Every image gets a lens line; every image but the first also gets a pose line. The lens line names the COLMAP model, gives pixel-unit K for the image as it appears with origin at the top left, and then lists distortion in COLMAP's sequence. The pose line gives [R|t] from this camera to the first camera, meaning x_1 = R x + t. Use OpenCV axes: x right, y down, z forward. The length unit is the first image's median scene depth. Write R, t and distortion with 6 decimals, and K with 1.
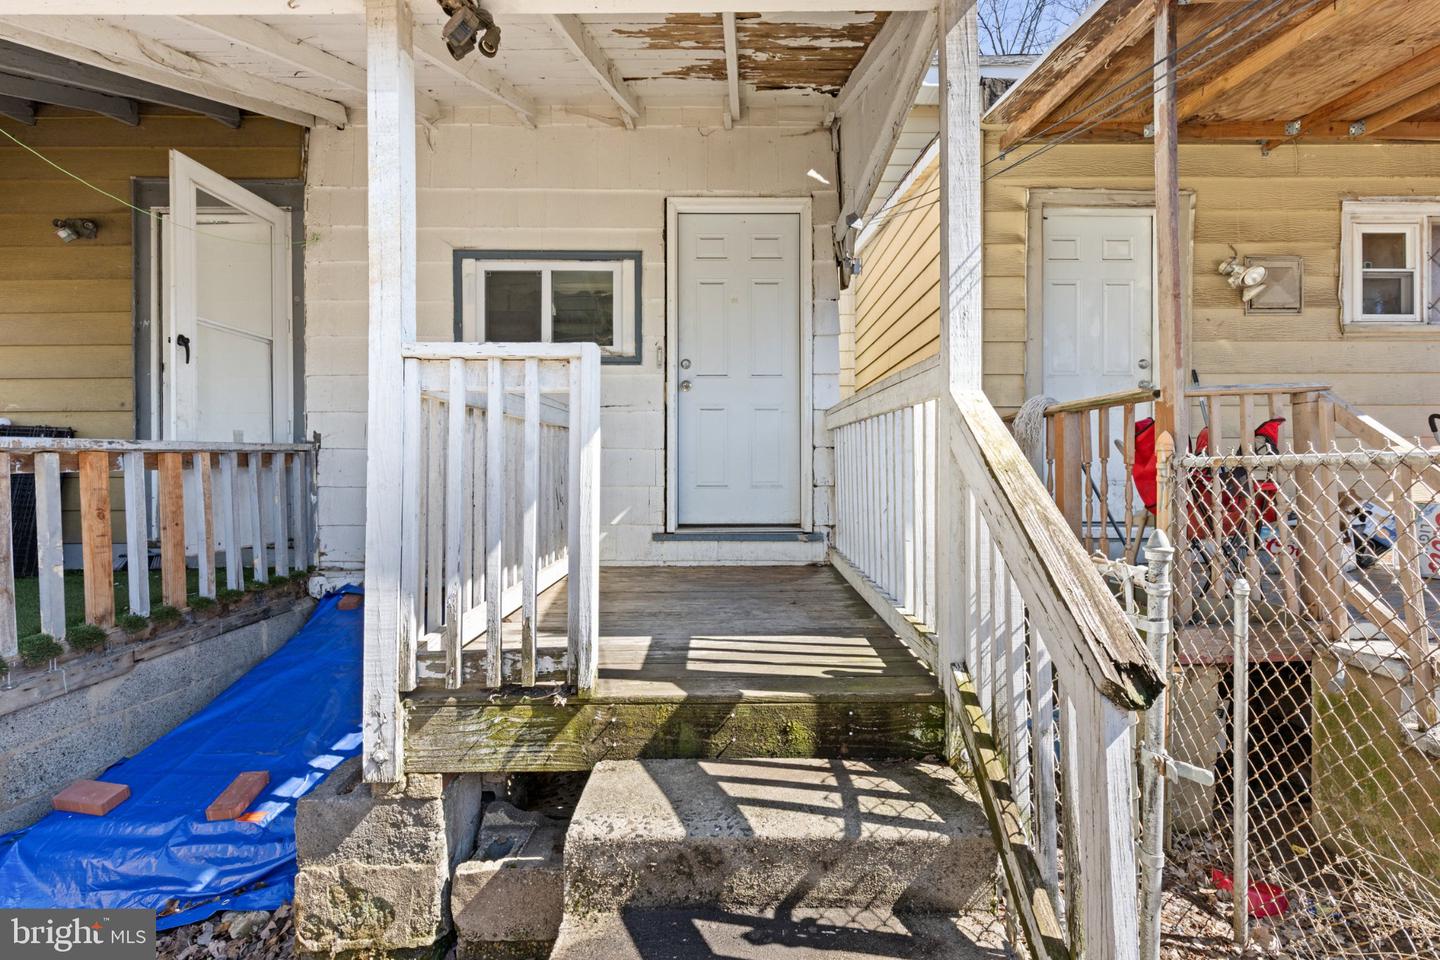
lens RADIAL K [[655.6, 0, 716.2], [0, 655.6, 474.8], [0, 0, 1]] dist [0.009155, -0.001321]
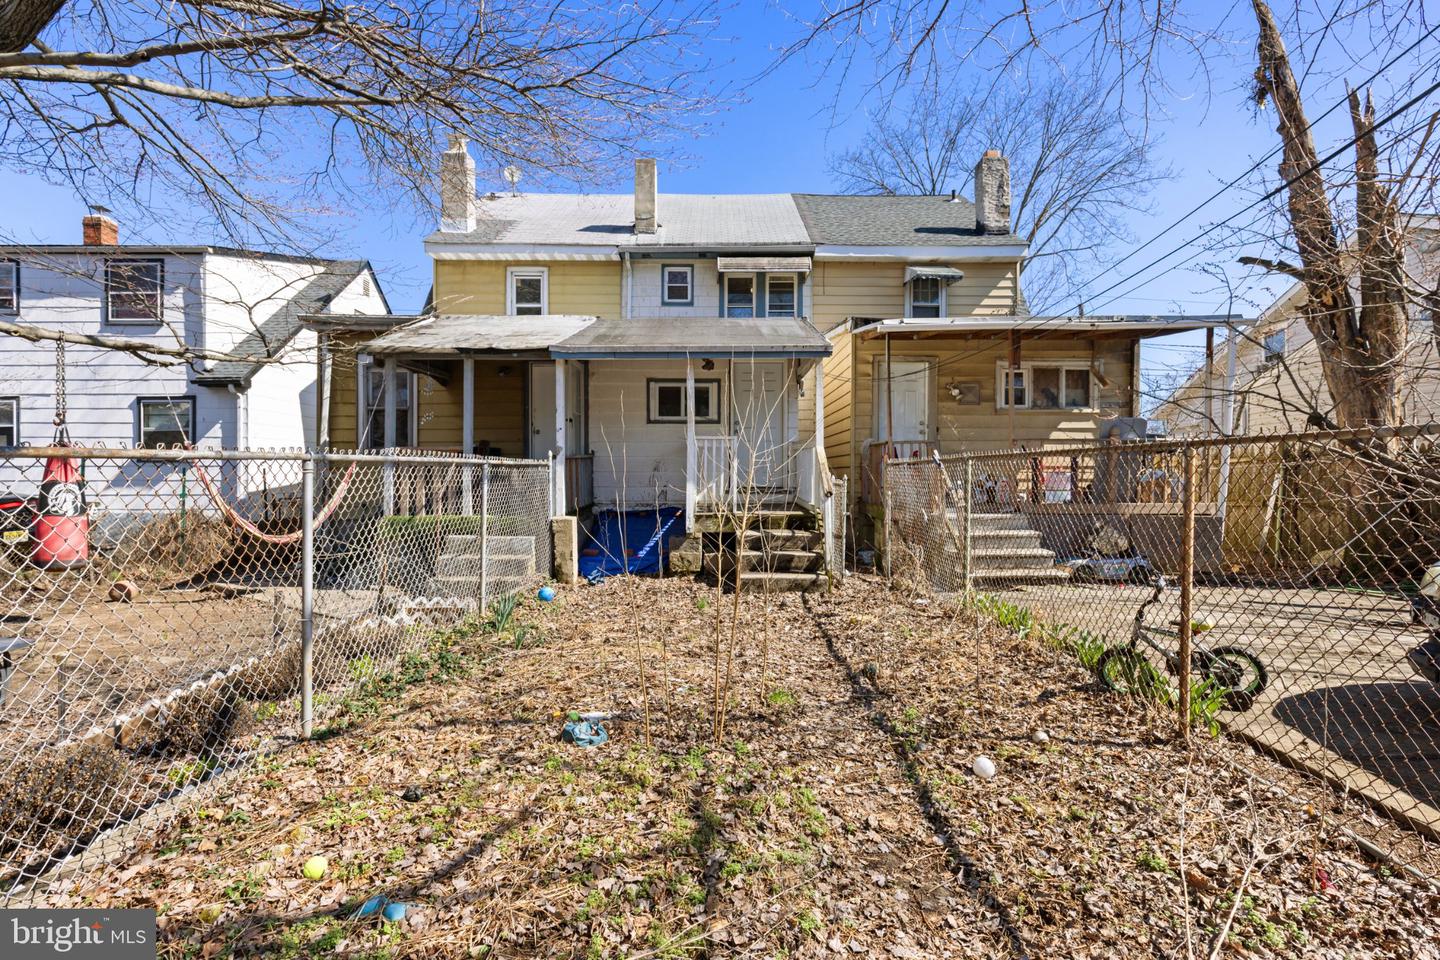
lens RADIAL K [[655.6, 0, 723.2], [0, 655.6, 480.5], [0, 0, 1]] dist [0.009155, -0.001321]
pose [[0.999518, -0.003219, 0.030886, -0.183882], [0.003187, 0.999994, 0.001080, 0.046234], [-0.030889, -0.000981, 0.999522, -1.523621]]
